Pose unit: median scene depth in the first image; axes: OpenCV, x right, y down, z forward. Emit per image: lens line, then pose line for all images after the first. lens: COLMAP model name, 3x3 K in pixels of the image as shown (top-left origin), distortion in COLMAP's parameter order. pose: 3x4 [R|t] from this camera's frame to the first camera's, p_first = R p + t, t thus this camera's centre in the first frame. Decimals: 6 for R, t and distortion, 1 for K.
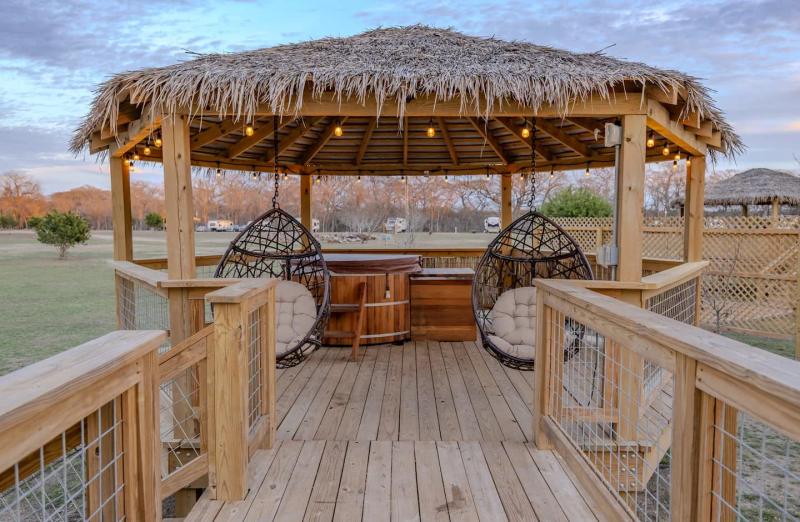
lens RADIAL K [[597.4, 0, 401.2], [0, 597.4, 254.6], [0, 0, 1]] dist [0.007038, 0.002591]
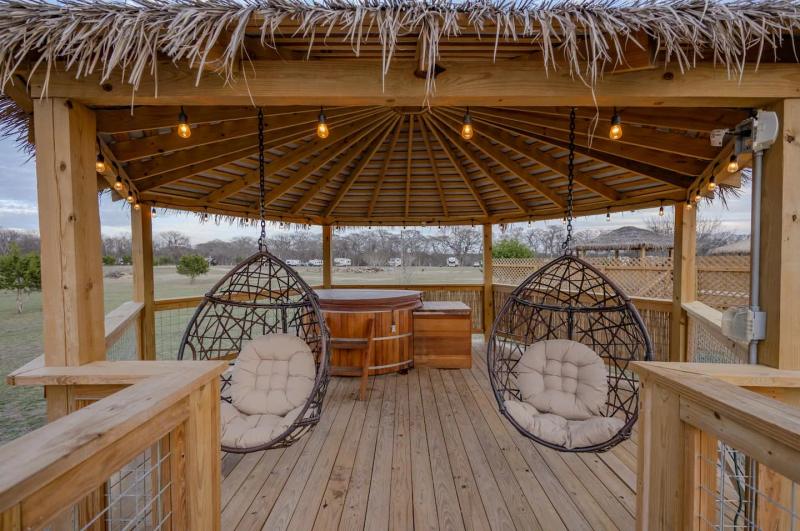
lens RADIAL K [[315.9, 0, 397.4], [0, 315.9, 271.3], [0, 0, 1]] dist [-0.000355, 0.000019]
pose [[0.999998, -0.001623, 0.001099, -0.015821], [0.001642, 0.999837, -0.017998, -0.030041], [-0.001070, 0.018000, 0.999837, 0.406059]]
